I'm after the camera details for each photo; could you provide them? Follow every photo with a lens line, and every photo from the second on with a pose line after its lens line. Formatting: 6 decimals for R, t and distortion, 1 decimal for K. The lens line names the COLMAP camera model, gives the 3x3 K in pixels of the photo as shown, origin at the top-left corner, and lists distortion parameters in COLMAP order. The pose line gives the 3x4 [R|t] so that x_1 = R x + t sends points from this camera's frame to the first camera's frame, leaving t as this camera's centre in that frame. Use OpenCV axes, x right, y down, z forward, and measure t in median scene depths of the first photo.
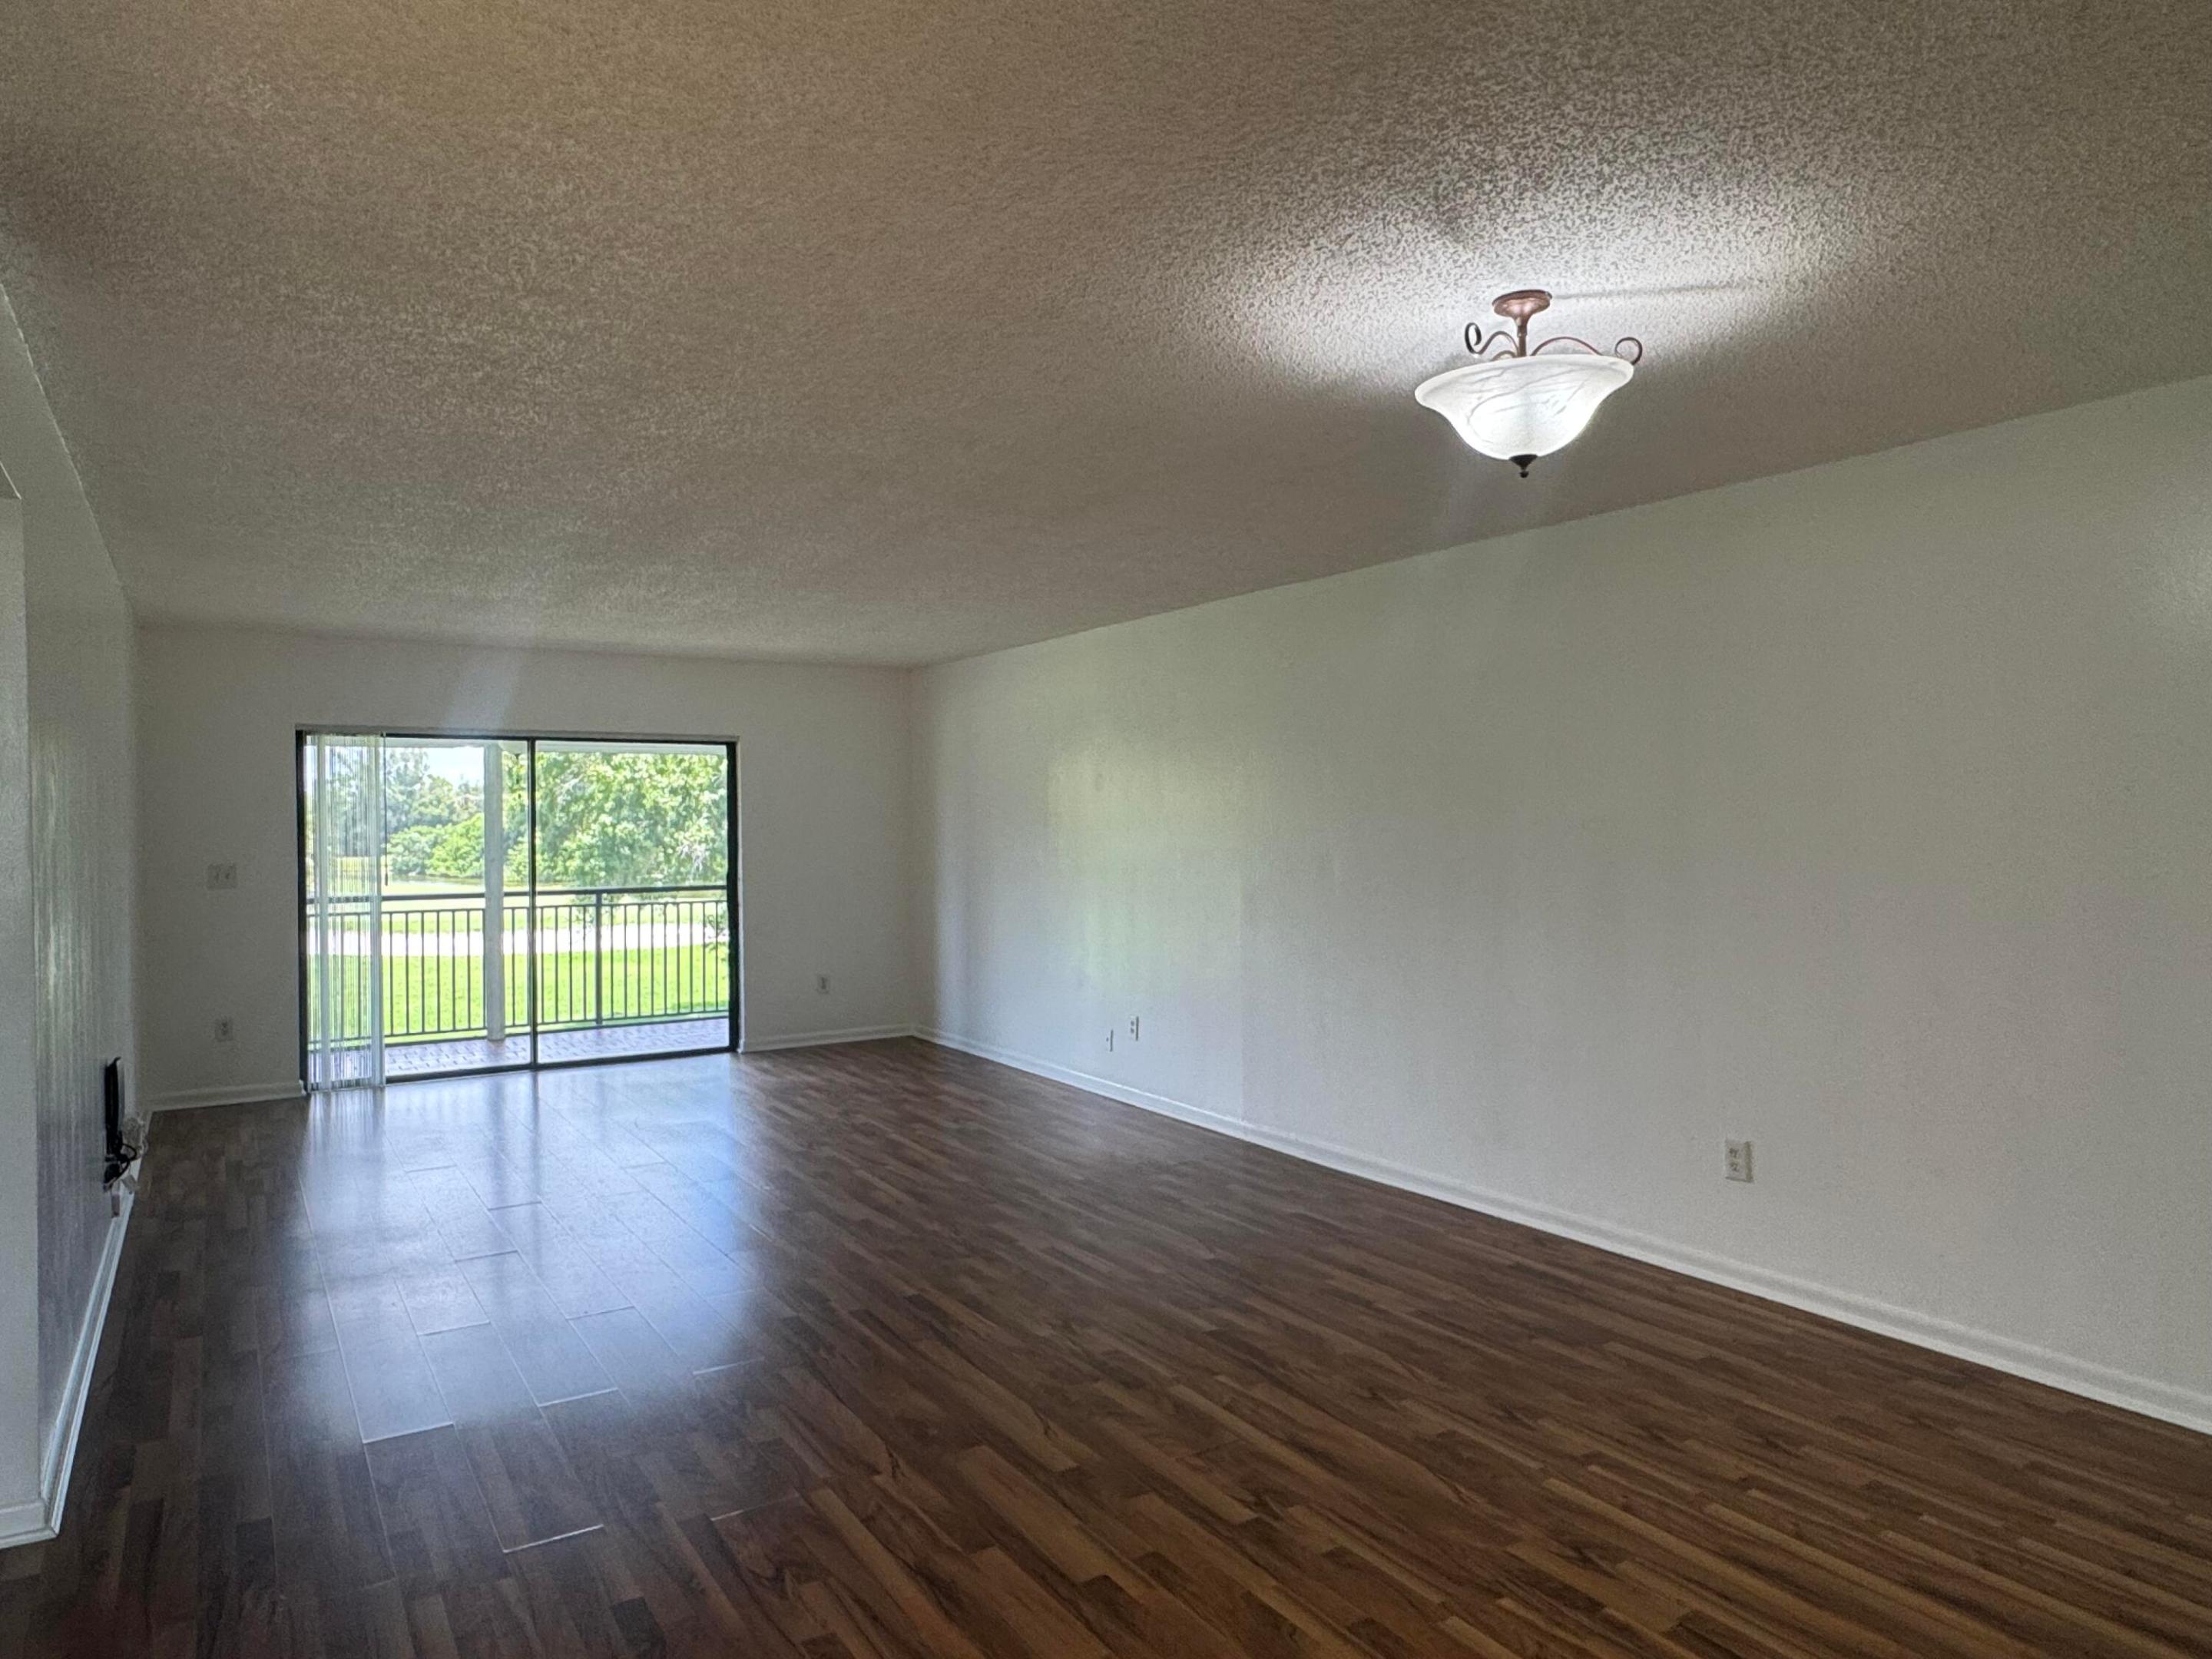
lens RADIAL K [[1378.4, 0, 1095.9], [0, 1378.4, 832.1], [0, 0, 1]] dist [0.007810, 0.000581]
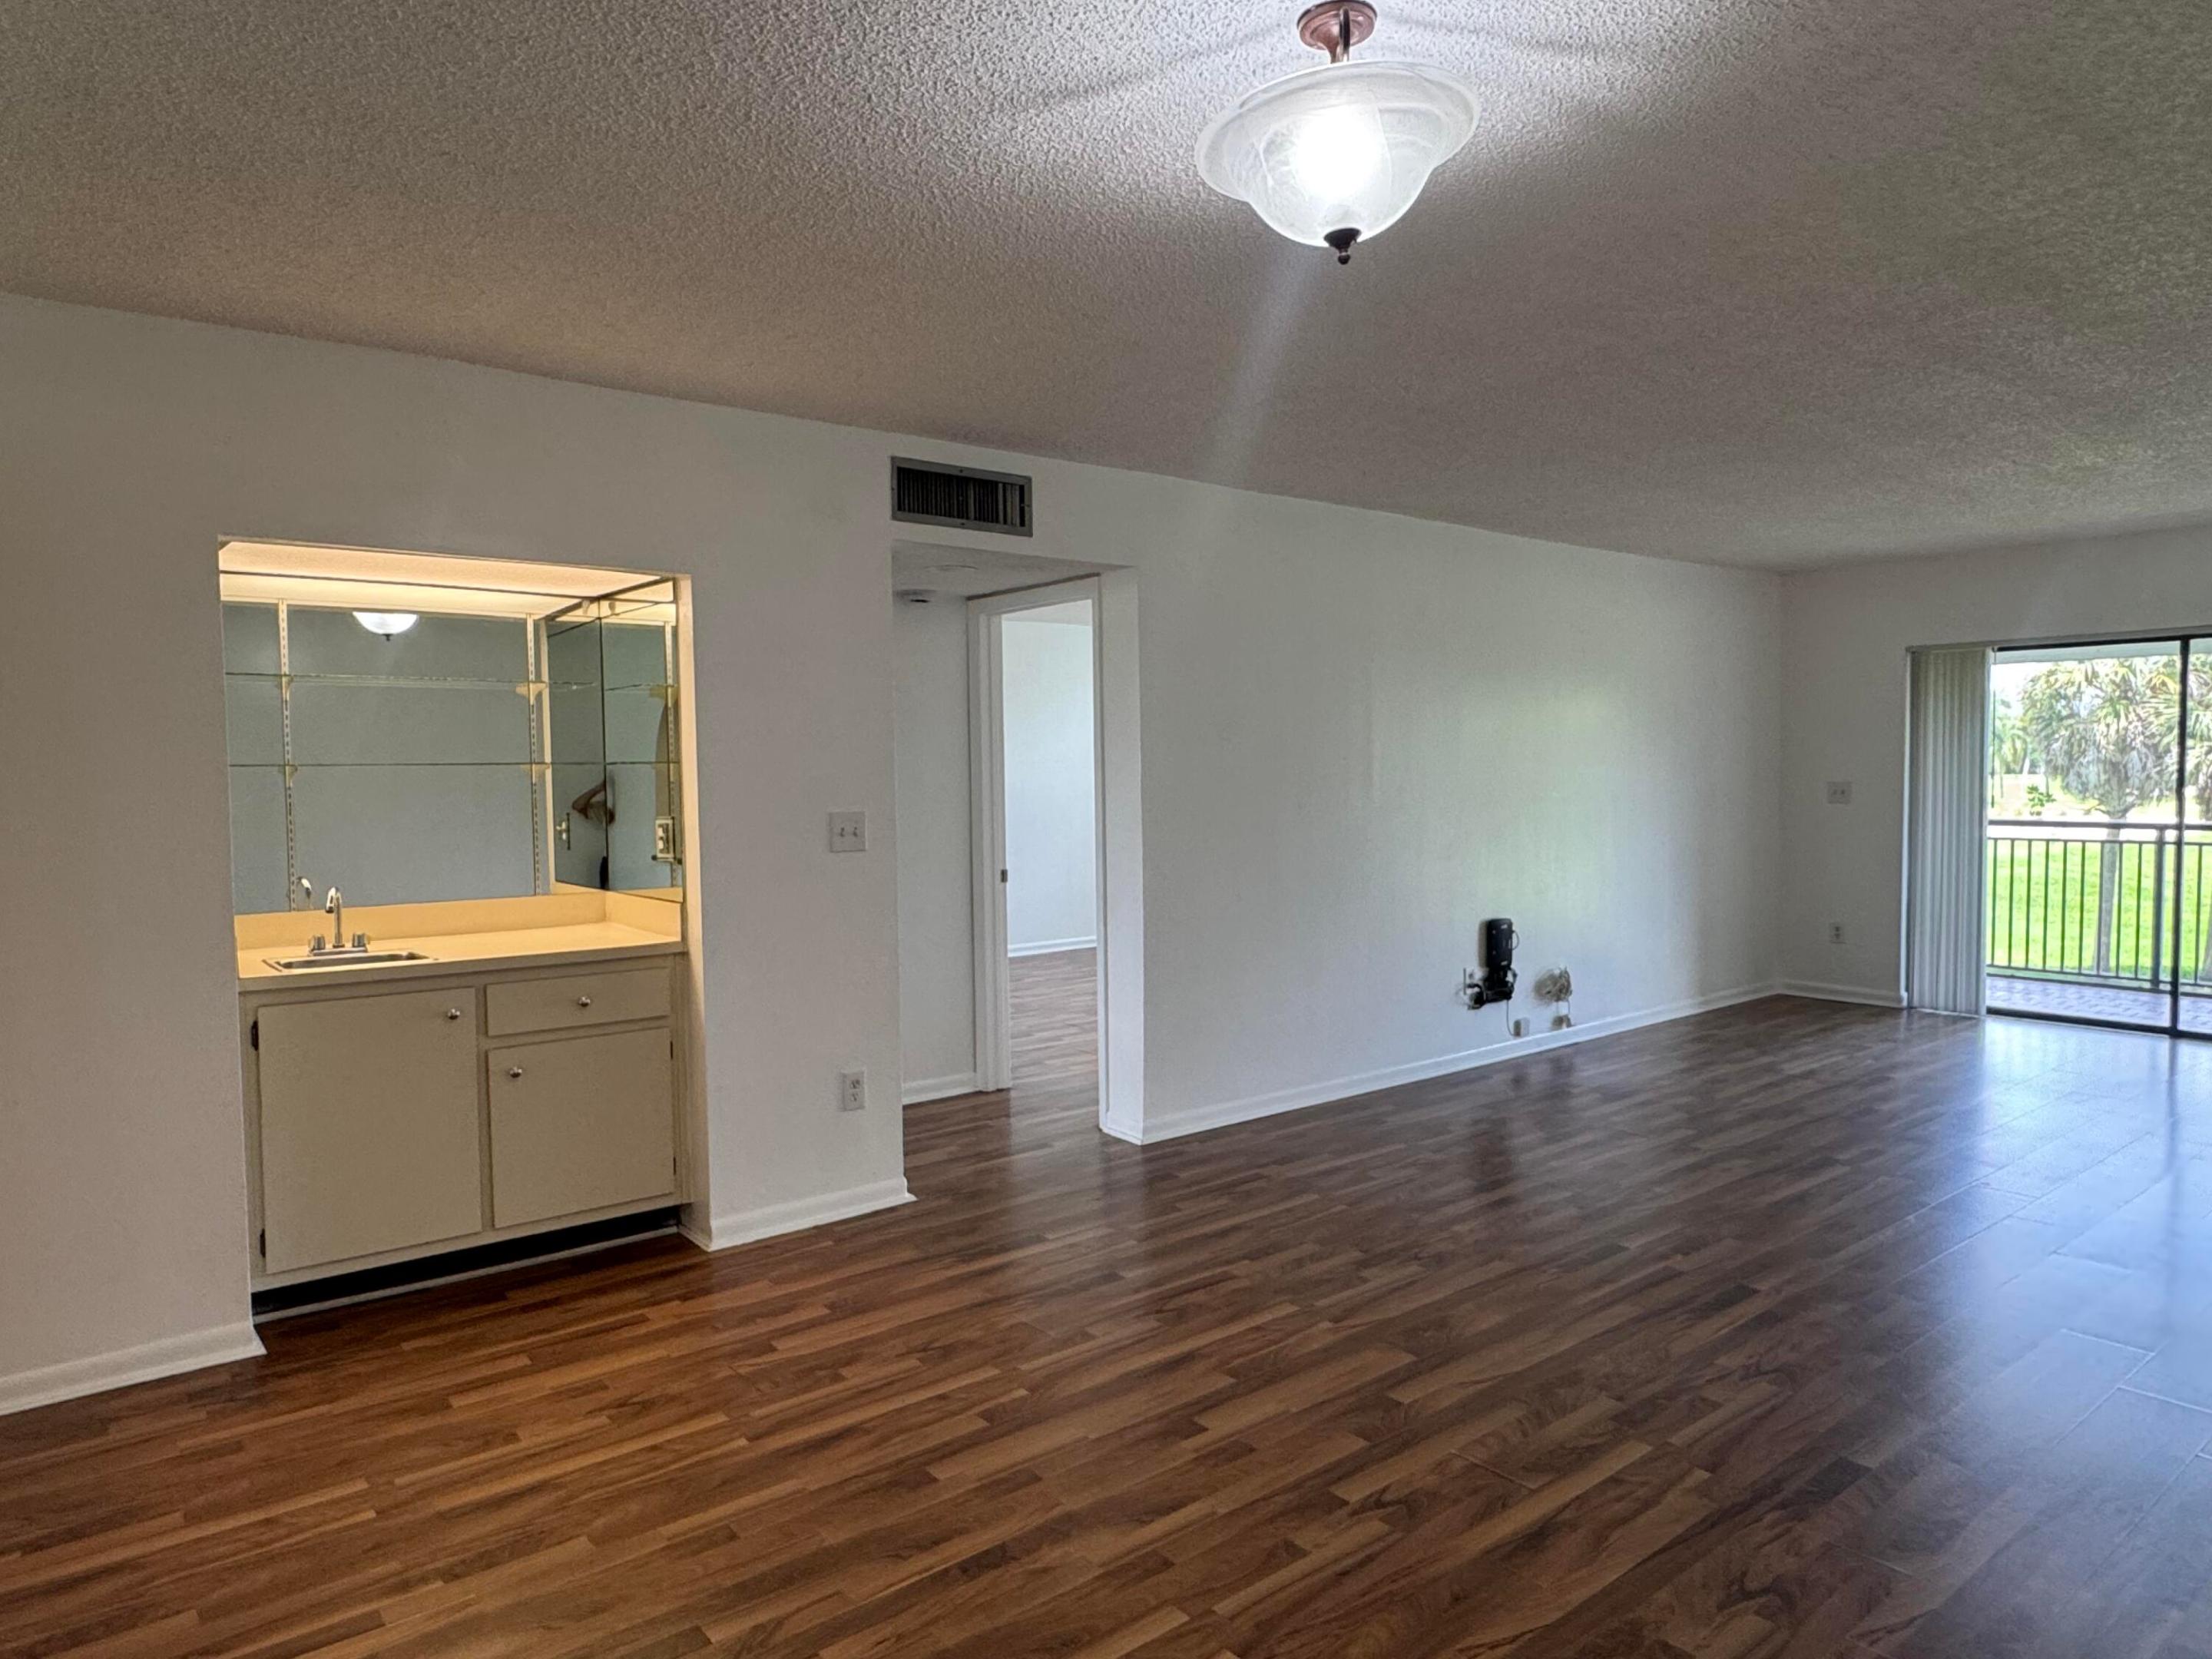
lens RADIAL K [[1378.4, 0, 1095.3], [0, 1378.4, 827.9], [0, 0, 1]] dist [0.007810, 0.000581]
pose [[0.107913, 0.051512, -0.992825, 0.816099], [0.001760, 0.998645, 0.052005, 0.003359], [0.994159, -0.007360, 0.107676, 0.613724]]
